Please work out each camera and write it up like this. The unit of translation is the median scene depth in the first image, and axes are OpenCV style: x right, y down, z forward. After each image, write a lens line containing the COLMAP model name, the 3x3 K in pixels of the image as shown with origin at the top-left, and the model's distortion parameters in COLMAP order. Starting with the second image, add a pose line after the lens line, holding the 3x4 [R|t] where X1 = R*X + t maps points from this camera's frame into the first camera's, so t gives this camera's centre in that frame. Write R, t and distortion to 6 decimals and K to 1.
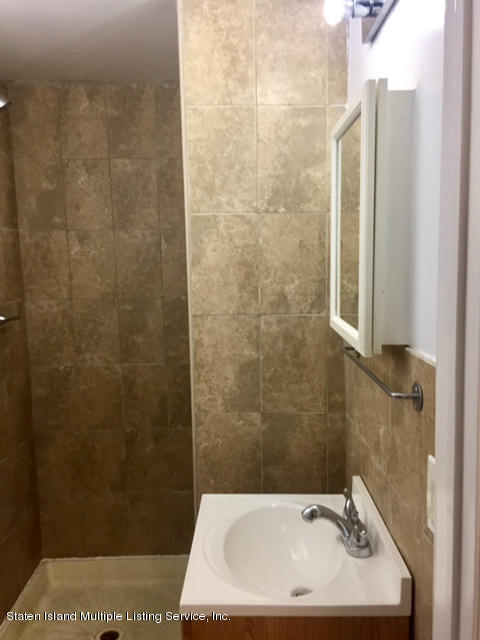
lens RADIAL K [[551.6, 0, 241.1], [0, 551.6, 323.3], [0, 0, 1]] dist [0.084968, -0.100413]
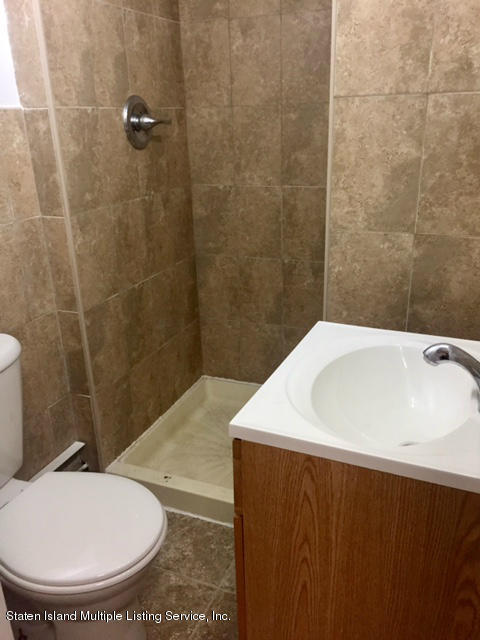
lens RADIAL K [[551.6, 0, 236.2], [0, 551.6, 321.5], [0, 0, 1]] dist [0.084968, -0.100413]
pose [[0.919655, 0.128834, -0.370994, 0.081807], [-0.033598, 0.967007, 0.252523, 0.068995], [0.391287, -0.219769, 0.893642, 0.140906]]
